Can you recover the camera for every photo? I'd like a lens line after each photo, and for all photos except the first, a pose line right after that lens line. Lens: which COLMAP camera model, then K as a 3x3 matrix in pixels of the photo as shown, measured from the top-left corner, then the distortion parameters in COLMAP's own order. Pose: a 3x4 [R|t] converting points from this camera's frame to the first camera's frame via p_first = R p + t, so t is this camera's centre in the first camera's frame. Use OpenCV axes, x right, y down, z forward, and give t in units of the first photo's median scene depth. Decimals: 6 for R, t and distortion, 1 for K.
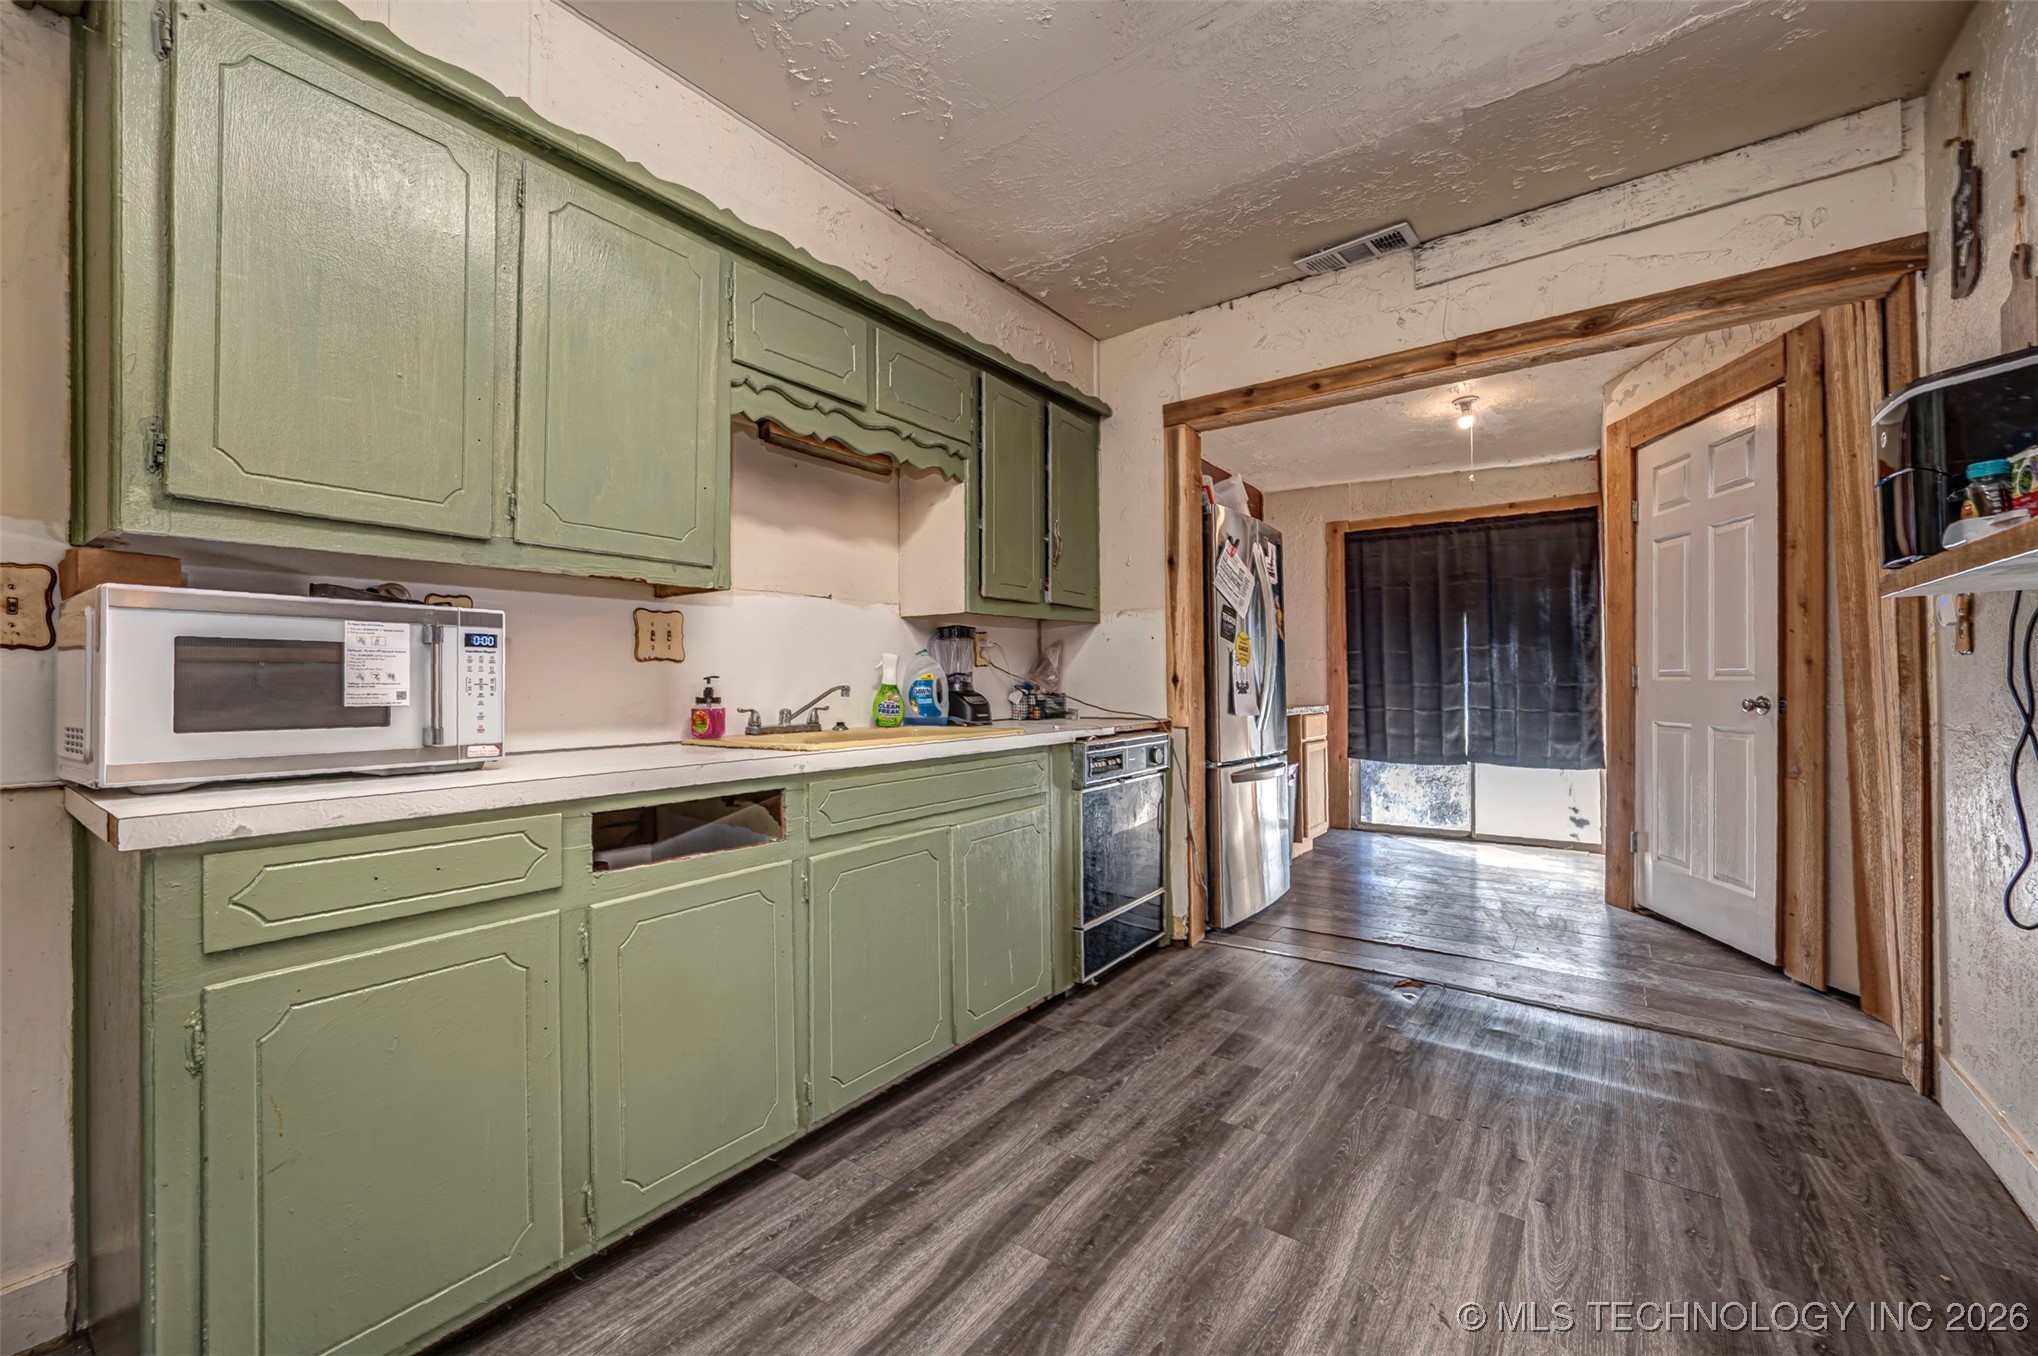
lens RADIAL K [[816.9, 0, 1066.3], [0, 816.9, 688.8], [0, 0, 1]] dist [-0.002638, 0.000668]
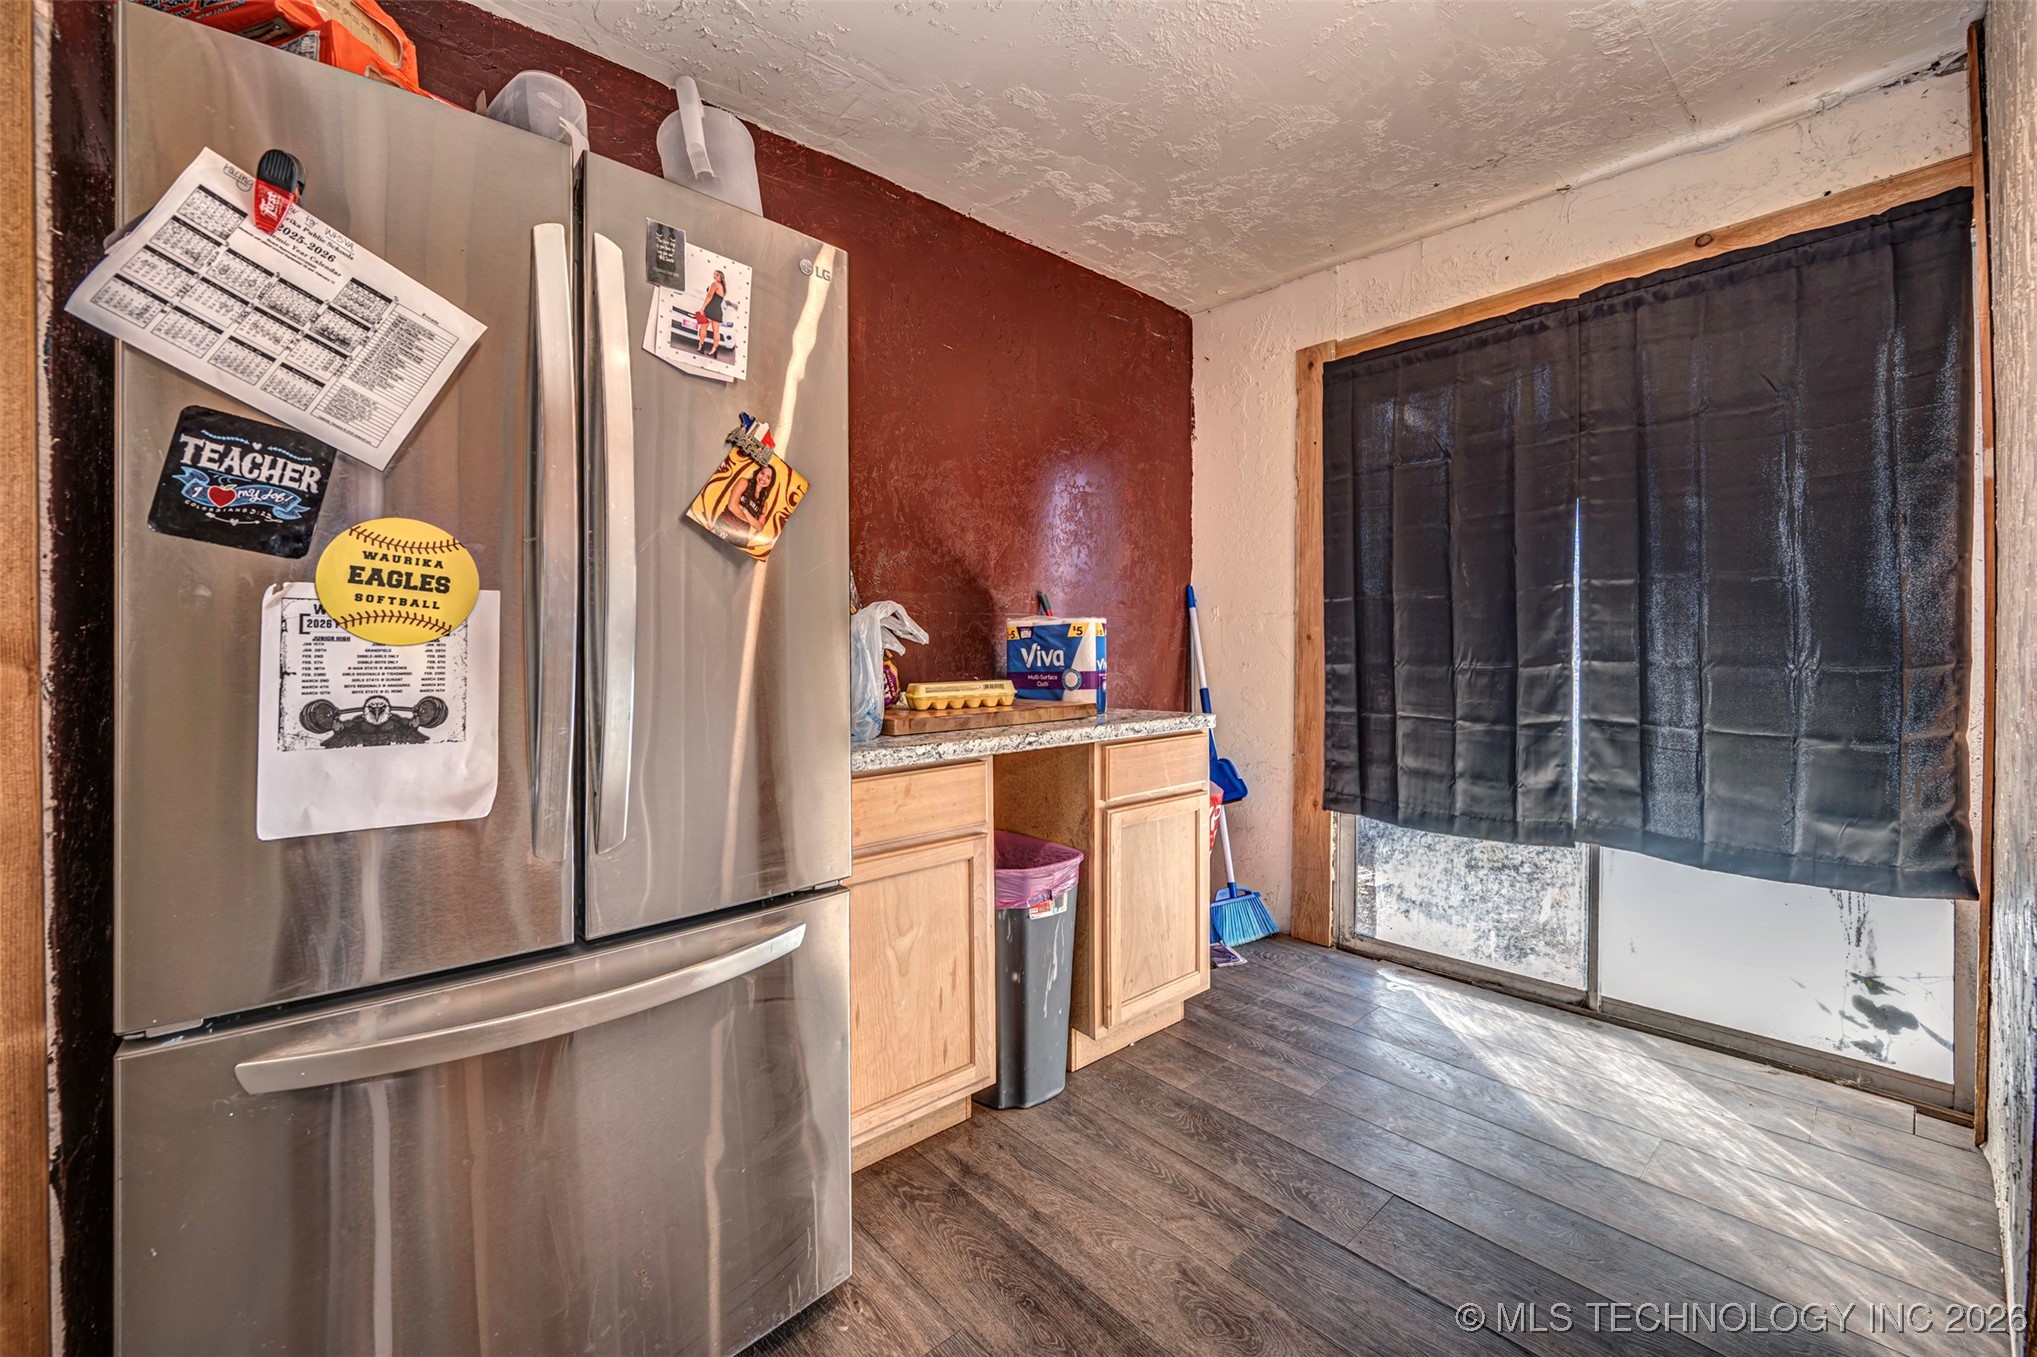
lens RADIAL K [[799.2, 0, 1022.9], [0, 799.2, 668.6], [0, 0, 1]] dist [-0.001698, -0.001666]
pose [[0.966187, 0.005162, -0.257790, 0.307689], [0.001867, 0.999633, 0.027016, -0.016771], [0.257835, -0.026584, 0.965823, 0.499416]]
